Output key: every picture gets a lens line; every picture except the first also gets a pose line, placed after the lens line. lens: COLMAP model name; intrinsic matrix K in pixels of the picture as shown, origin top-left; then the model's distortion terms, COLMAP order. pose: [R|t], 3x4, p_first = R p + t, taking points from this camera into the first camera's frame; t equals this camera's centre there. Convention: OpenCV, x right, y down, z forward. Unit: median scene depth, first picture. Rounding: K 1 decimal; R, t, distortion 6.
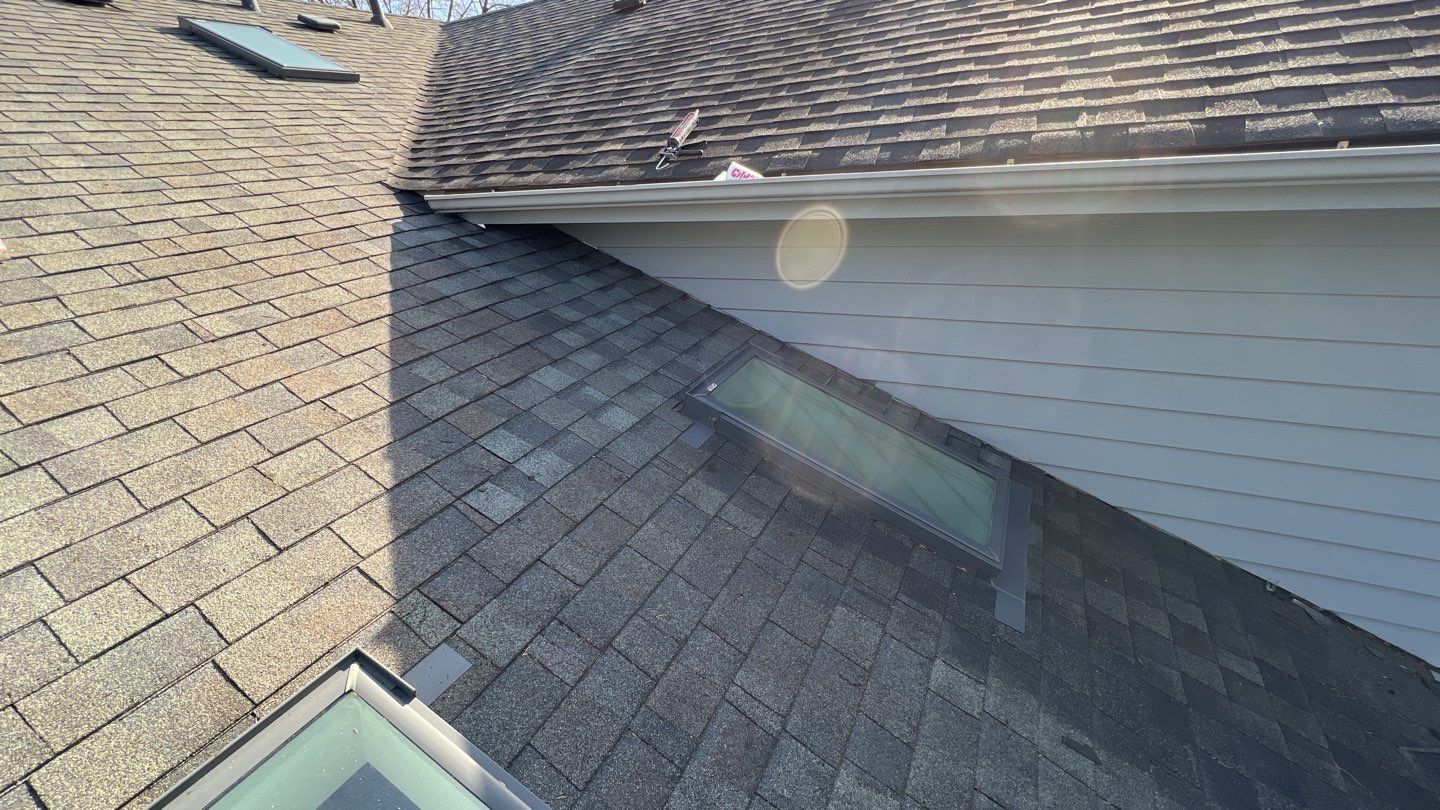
lens RADIAL K [[576.1, 0, 723.3], [0, 576.1, 405.7], [0, 0, 1]] dist [-0.001827, -0.000271]
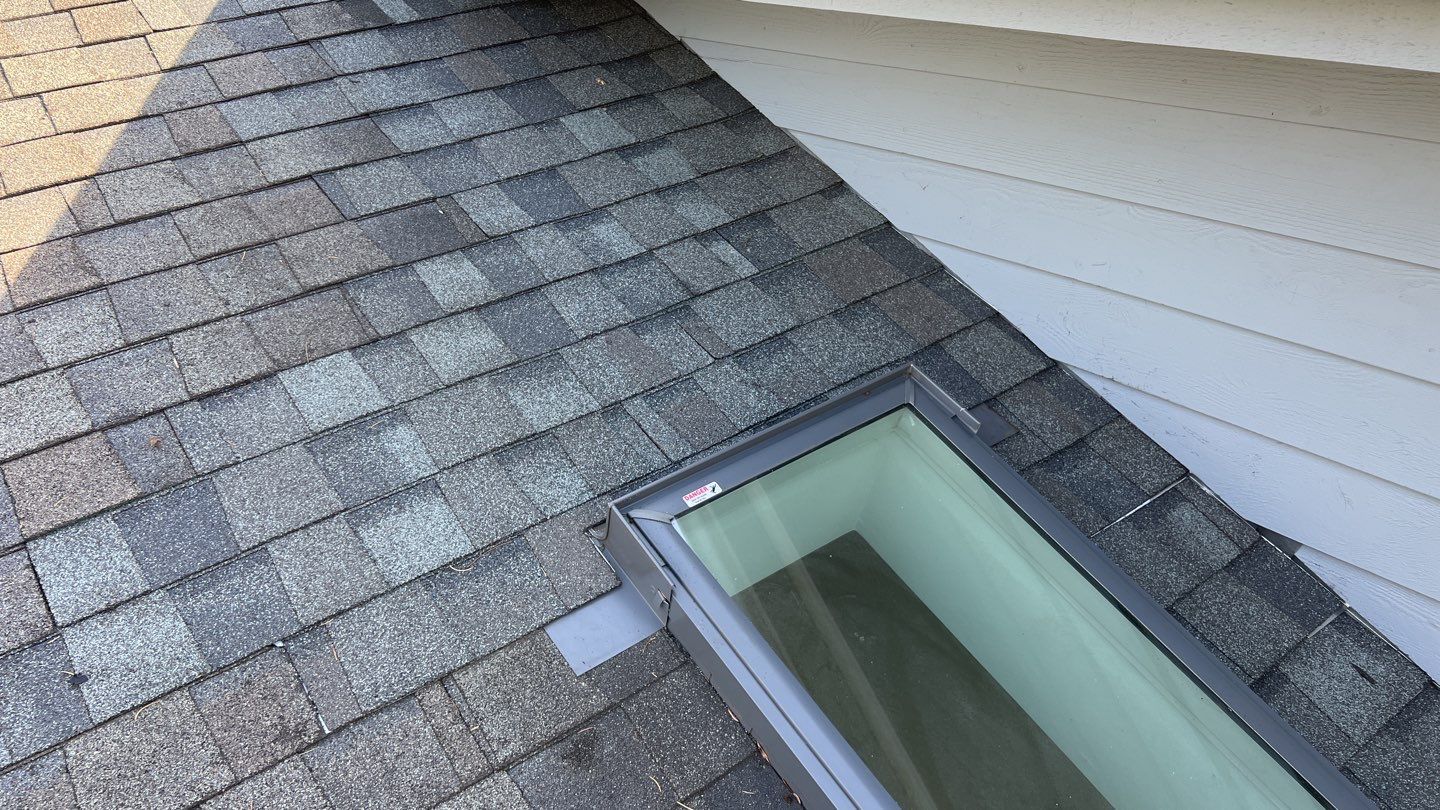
lens RADIAL K [[1084.3, 0, 716.3], [0, 1084.3, 413.6], [0, 0, 1]] dist [0.057352, -0.069668]
pose [[0.899283, 0.211312, -0.382932, 0.205835], [-0.168083, 0.975279, 0.143457, -0.156654], [0.403780, -0.064644, 0.912570, 0.337395]]
